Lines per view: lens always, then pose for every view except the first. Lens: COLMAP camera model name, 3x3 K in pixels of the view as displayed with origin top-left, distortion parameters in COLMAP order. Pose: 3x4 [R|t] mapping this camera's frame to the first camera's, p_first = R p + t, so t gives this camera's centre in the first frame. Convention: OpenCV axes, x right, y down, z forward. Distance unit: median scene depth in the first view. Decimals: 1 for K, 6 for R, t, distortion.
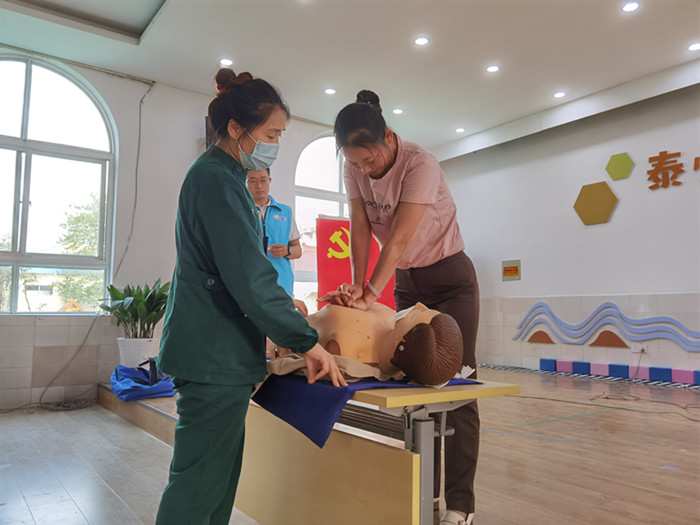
lens RADIAL K [[545.1, 0, 350.0], [0, 545.1, 262.5], [0, 0, 1]] dist [0.011575, 0.002023]
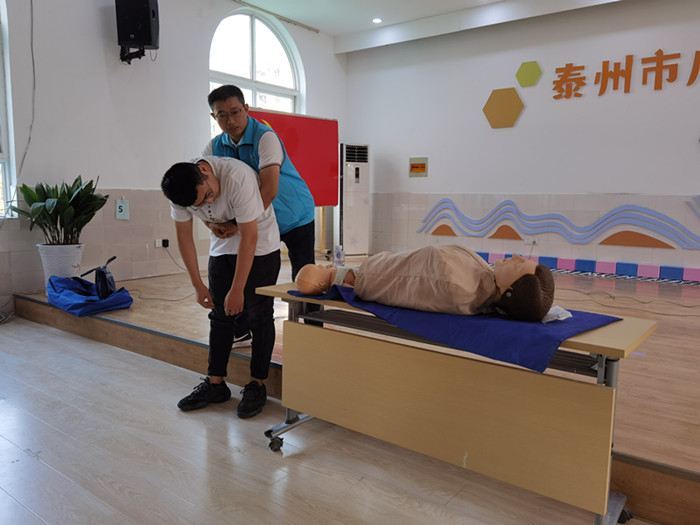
lens RADIAL K [[535.3, 0, 350.0], [0, 535.3, 262.5], [0, 0, 1]] dist [0.009443, -0.006273]
pose [[0.959309, -0.033259, 0.280394, -0.164391], [-0.029201, 0.976028, 0.215675, -0.032324], [-0.280846, -0.215087, 0.935341, 0.031129]]
